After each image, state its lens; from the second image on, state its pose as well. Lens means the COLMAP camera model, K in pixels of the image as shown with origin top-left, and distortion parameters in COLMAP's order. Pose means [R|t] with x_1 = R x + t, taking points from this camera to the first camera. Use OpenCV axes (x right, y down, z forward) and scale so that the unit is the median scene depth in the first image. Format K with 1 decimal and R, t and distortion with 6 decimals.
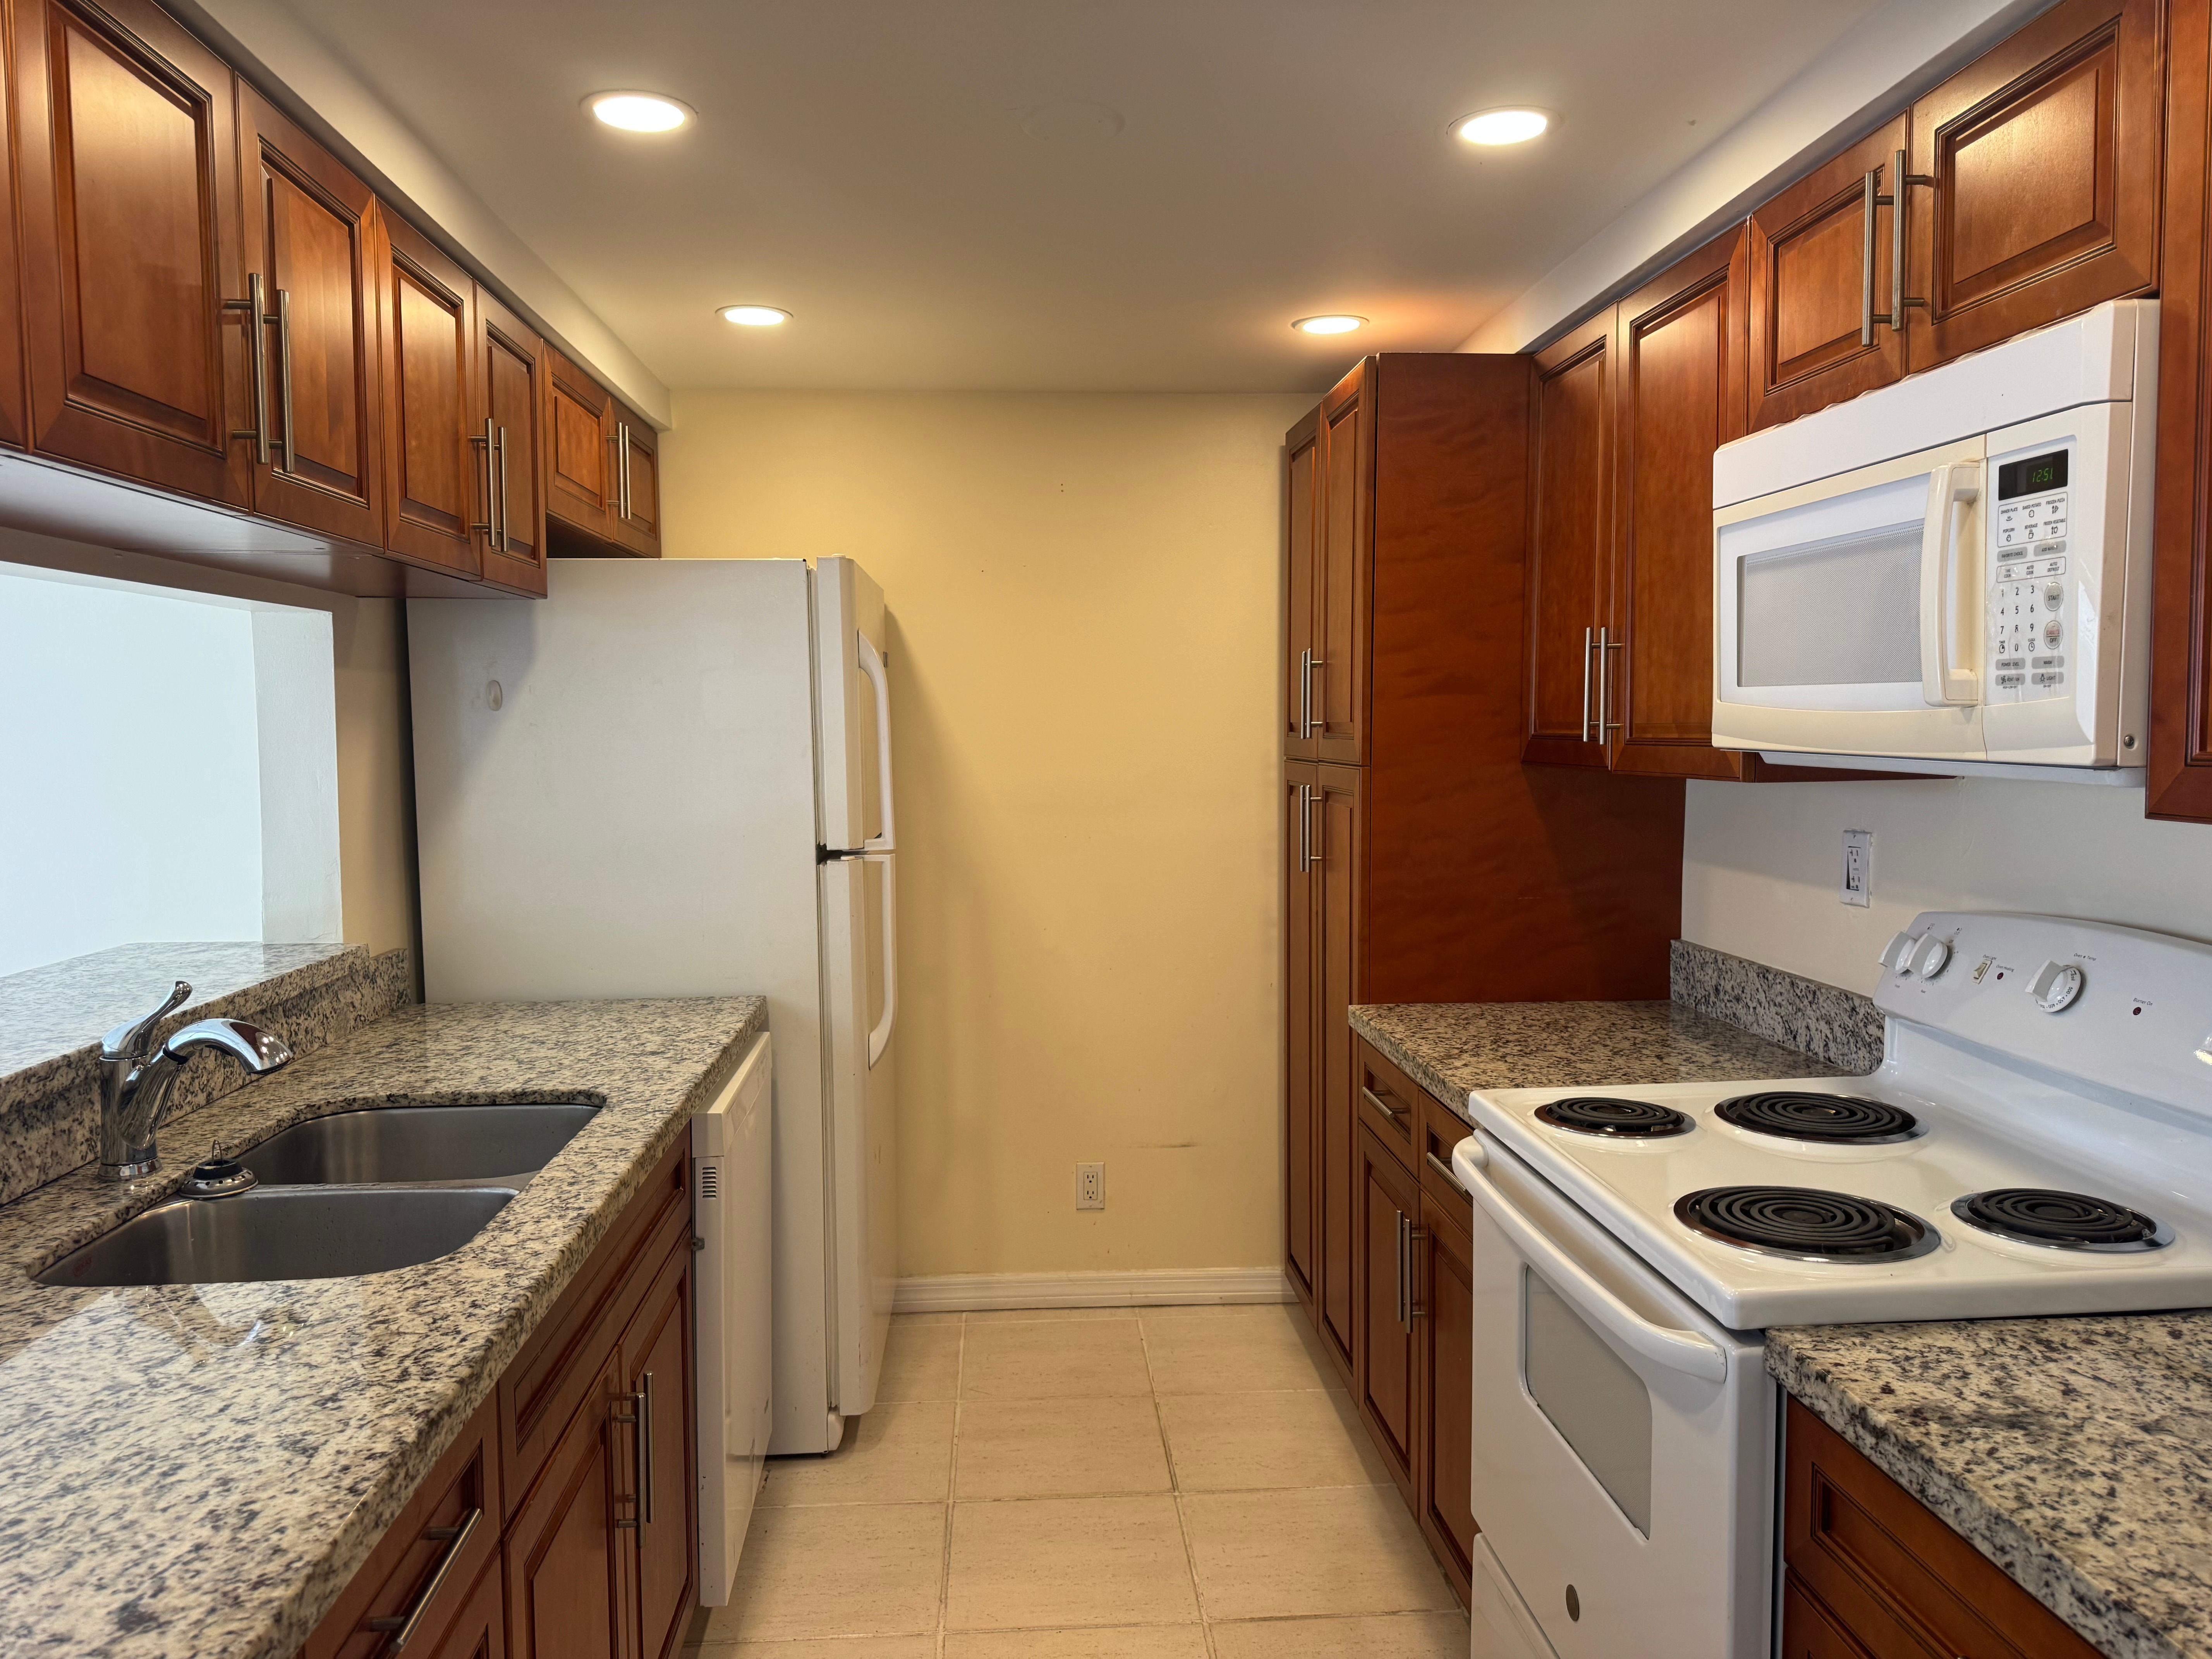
lens RADIAL K [[1571.8, 0, 1106.0], [0, 1571.8, 829.5], [0, 0, 1]] dist [0.007793, -0.001154]
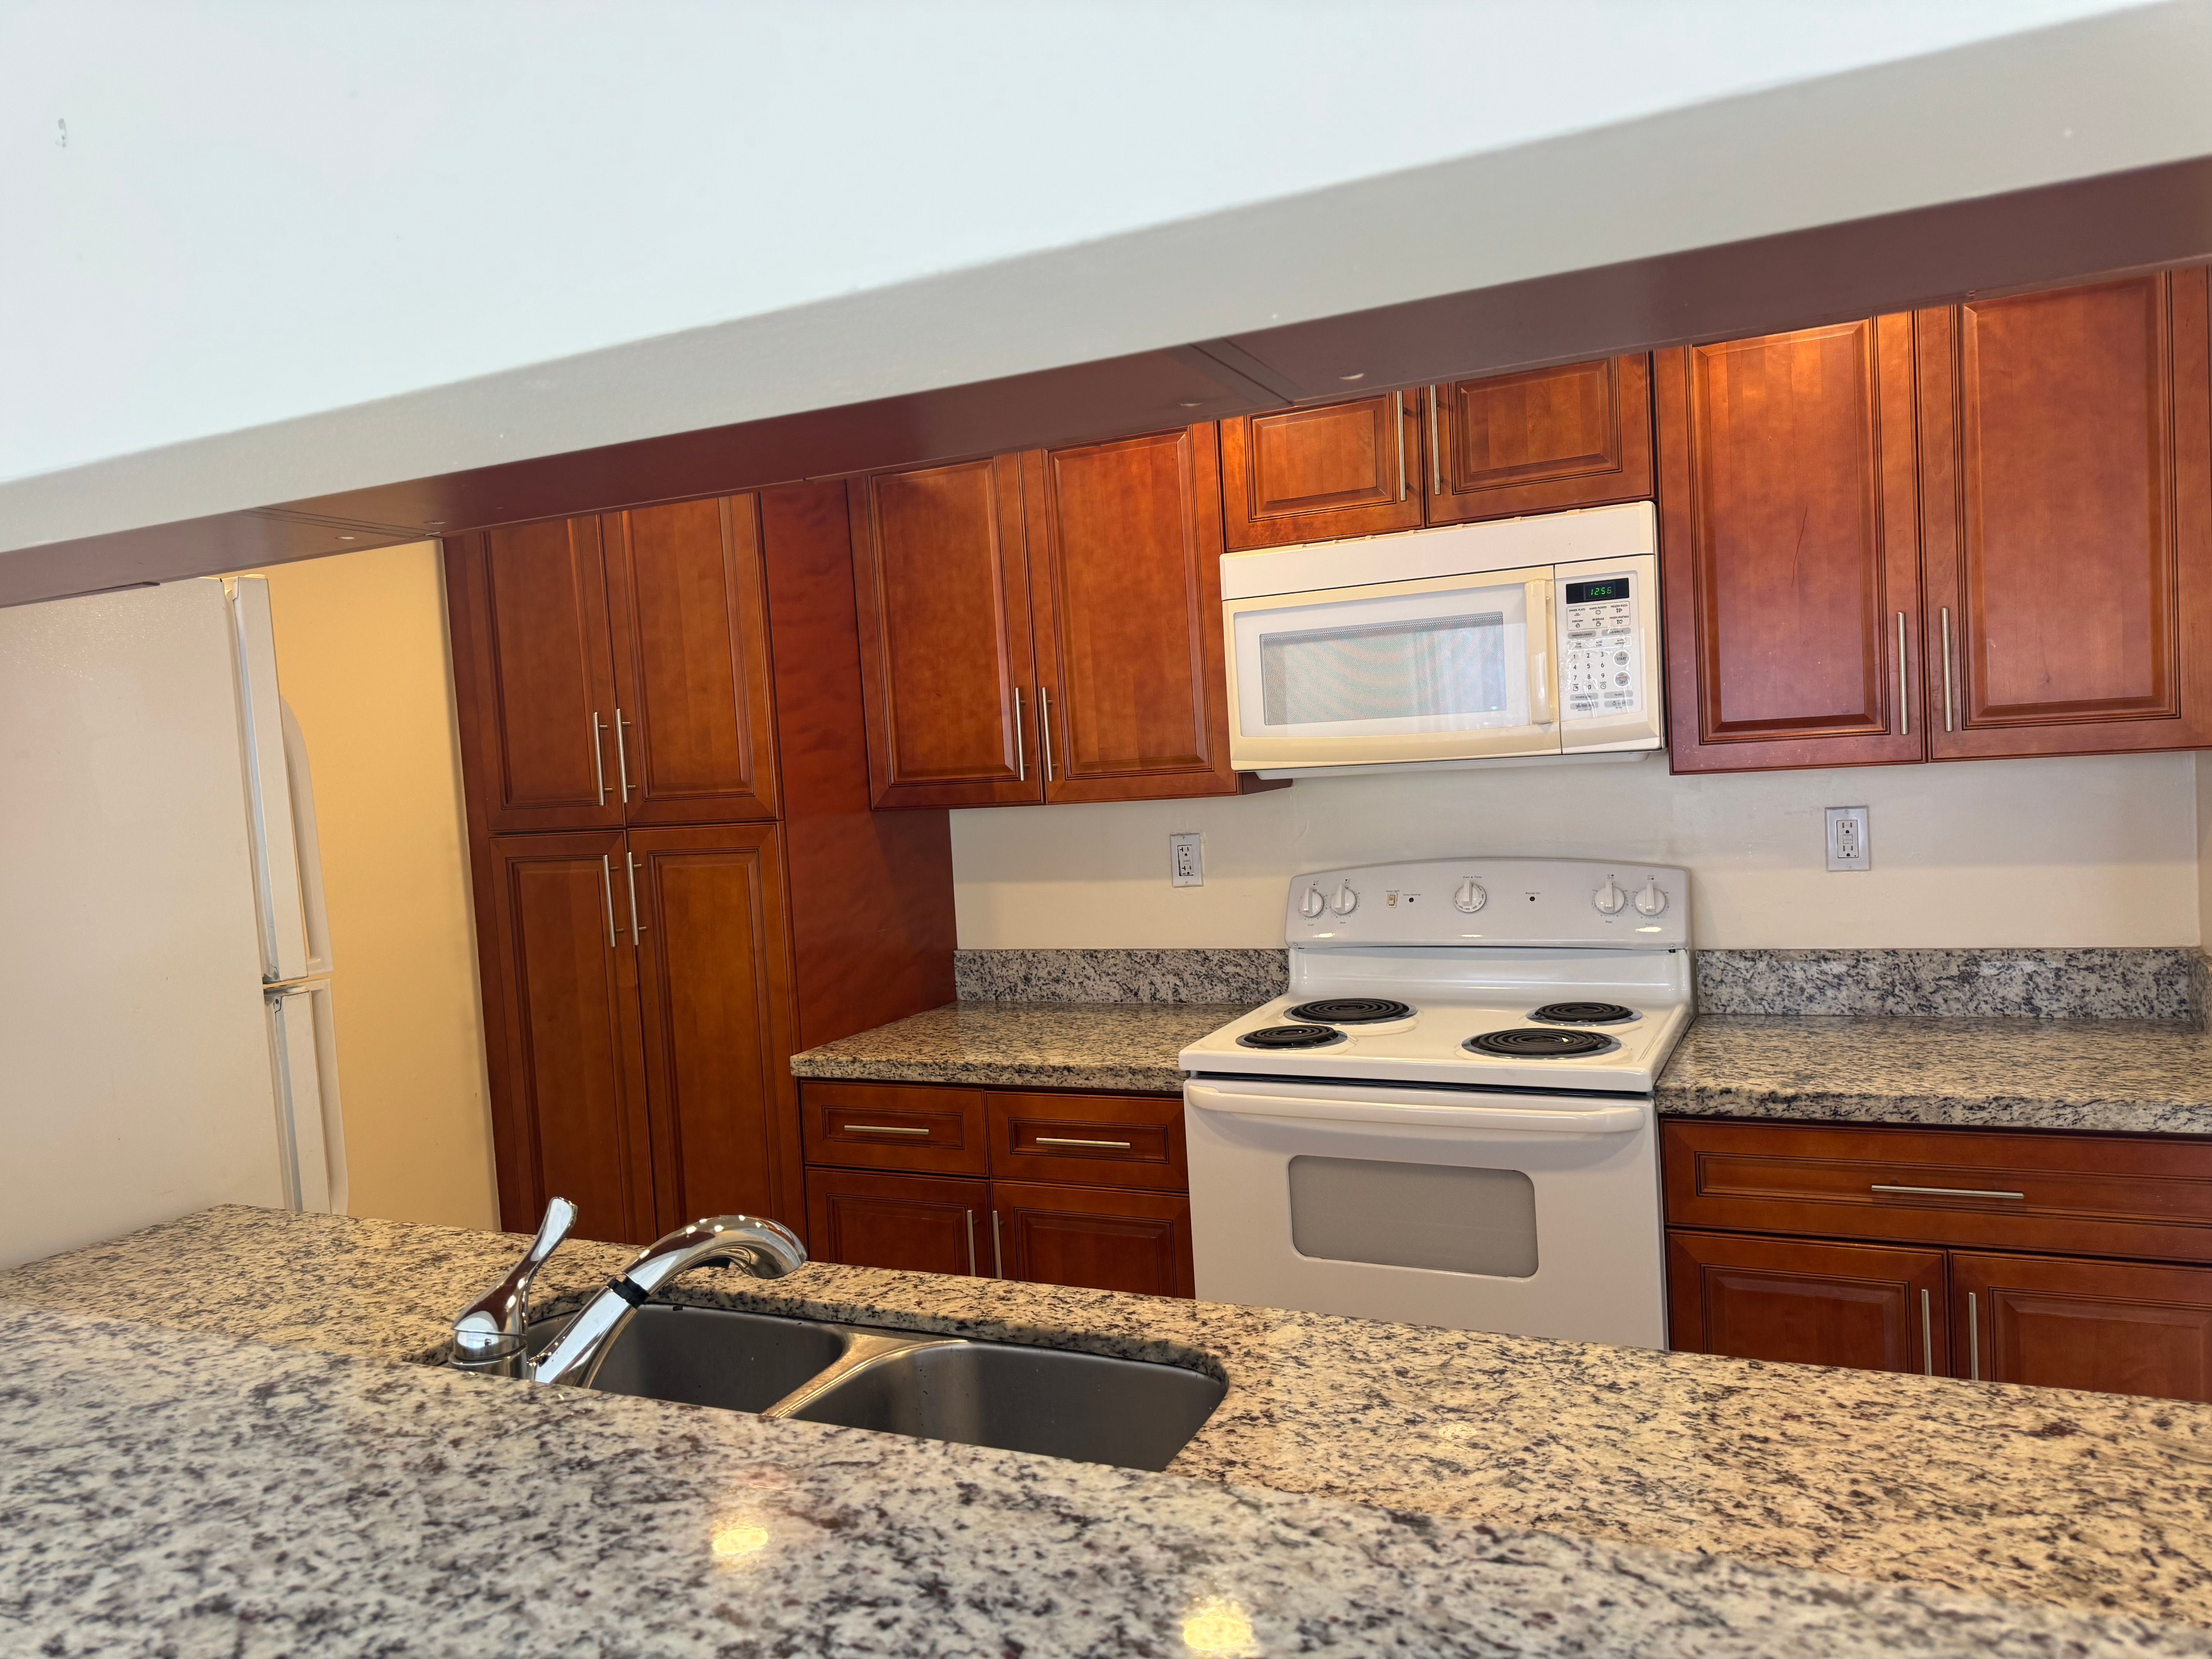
lens RADIAL K [[1554.1, 0, 1106.0], [0, 1554.1, 829.5], [0, 0, 1]] dist [0.136029, -0.217020]
pose [[0.499165, -0.066143, 0.863979, -1.267478], [0.118820, 0.992889, 0.007364, -0.035198], [-0.858322, 0.098982, 0.503474, 0.609590]]
